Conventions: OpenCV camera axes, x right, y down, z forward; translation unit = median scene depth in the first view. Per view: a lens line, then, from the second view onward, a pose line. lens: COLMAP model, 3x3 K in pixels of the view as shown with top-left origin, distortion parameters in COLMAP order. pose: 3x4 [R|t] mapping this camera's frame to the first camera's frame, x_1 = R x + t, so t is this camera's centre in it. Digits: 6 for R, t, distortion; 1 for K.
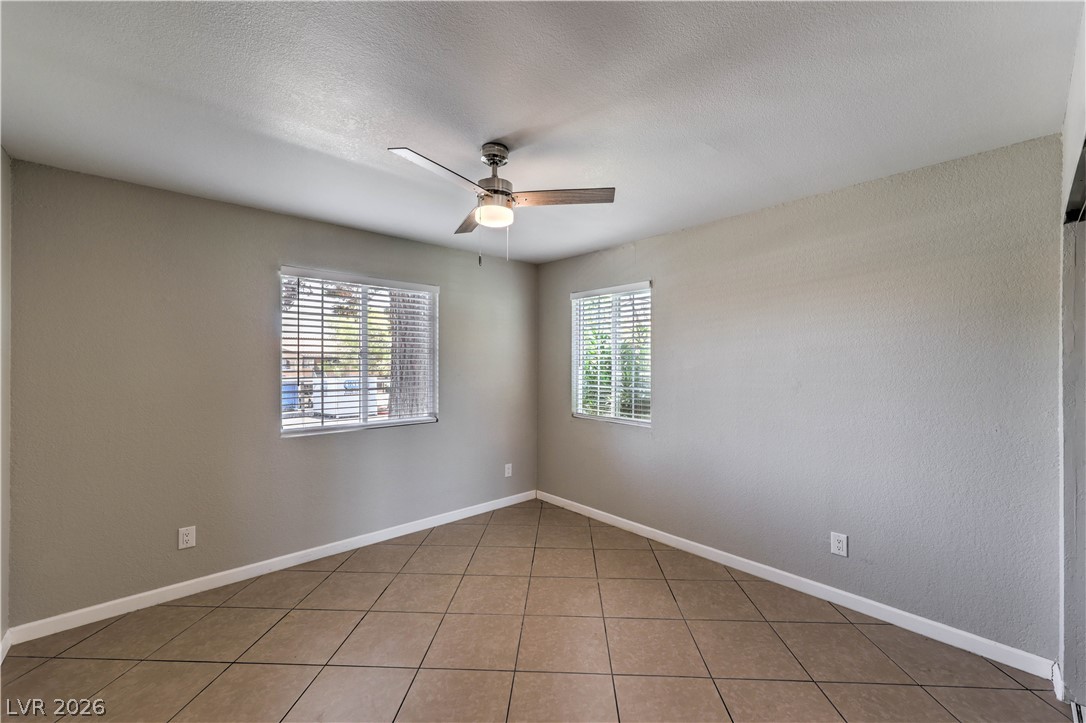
lens RADIAL K [[438.4, 0, 543.0], [0, 438.4, 366.0], [0, 0, 1]] dist [0.005764, 0.000203]
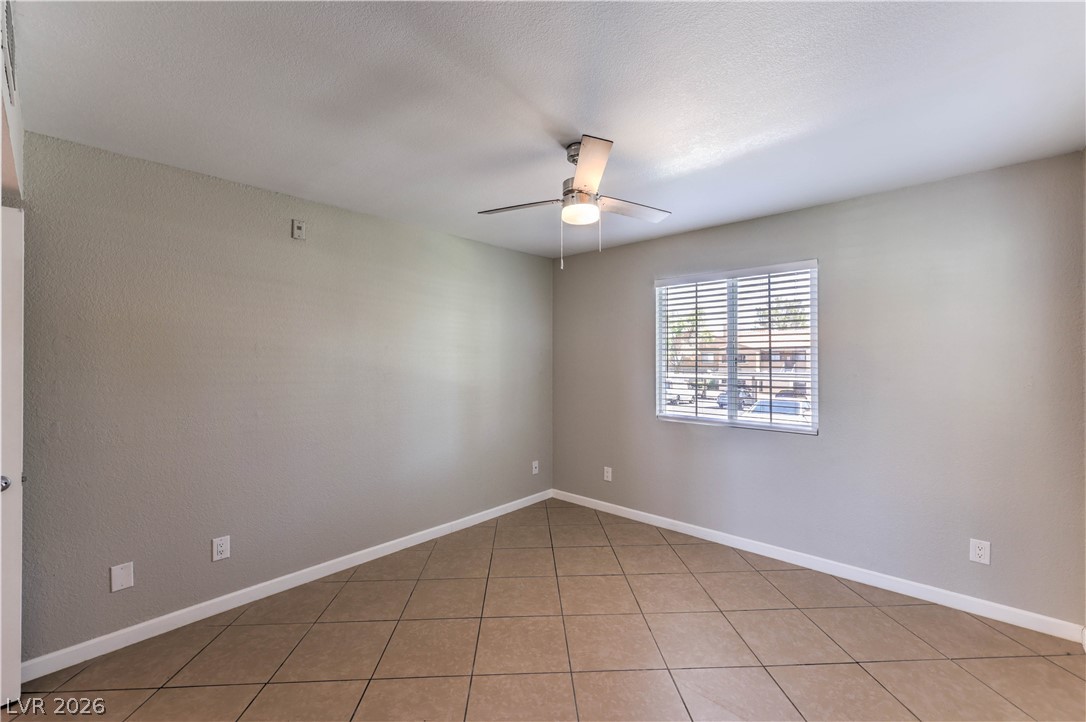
lens RADIAL K [[438.4, 0, 539.4], [0, 438.4, 360.5], [0, 0, 1]] dist [0.005764, 0.000203]
pose [[0.093742, 0.001386, -0.995596, 0.593196], [-0.006144, 0.999981, 0.000814, -0.001276], [0.995578, 0.006041, 0.093749, 0.547237]]
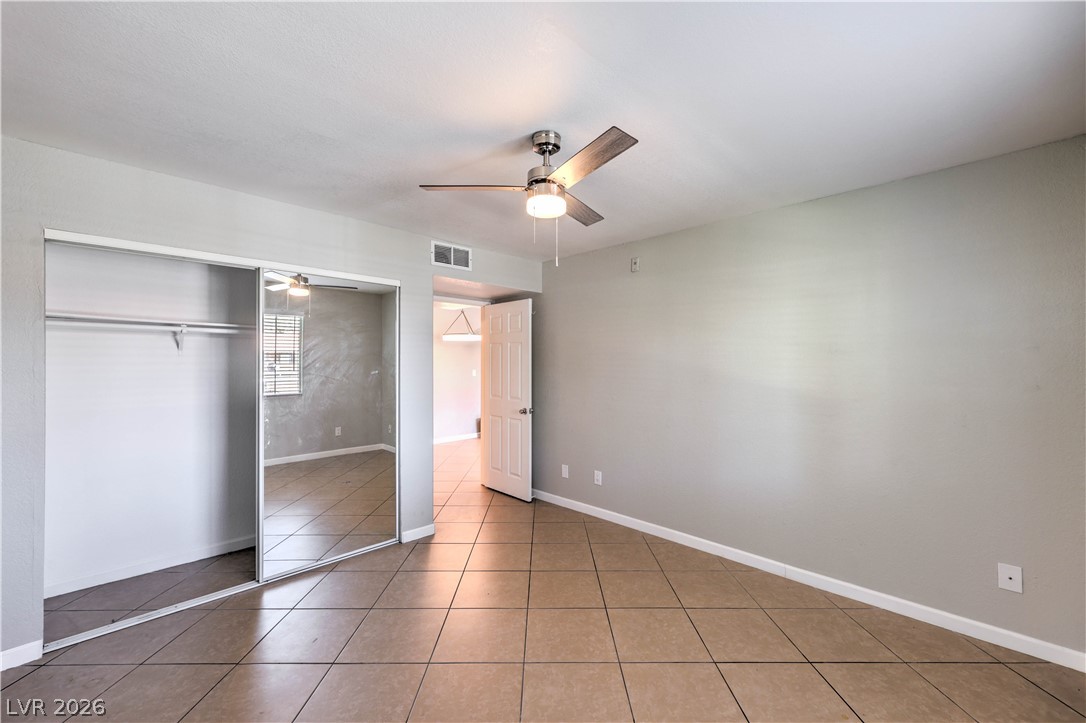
lens RADIAL K [[438.4, 0, 559.7], [0, 438.4, 356.0], [0, 0, 1]] dist [0.005764, 0.000203]
pose [[-0.996296, -0.002849, -0.085942, -0.037469], [-0.002507, 0.999989, -0.004085, -0.007447], [0.085953, -0.003855, -0.996292, 1.327463]]
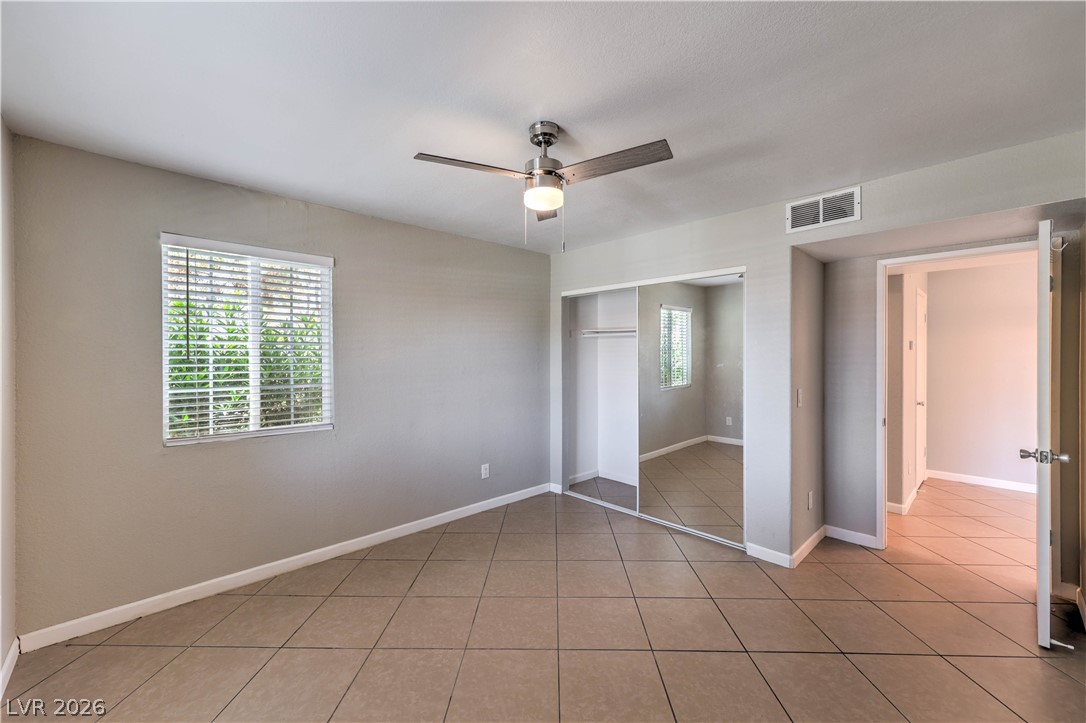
lens RADIAL K [[438.4, 0, 543.7], [0, 438.4, 360.8], [0, 0, 1]] dist [0.005764, 0.000203]
pose [[-0.039796, -0.011137, 0.999146, -0.715885], [0.010175, 0.999882, 0.011551, 0.000874], [-0.999156, 0.010626, -0.039678, 0.701274]]
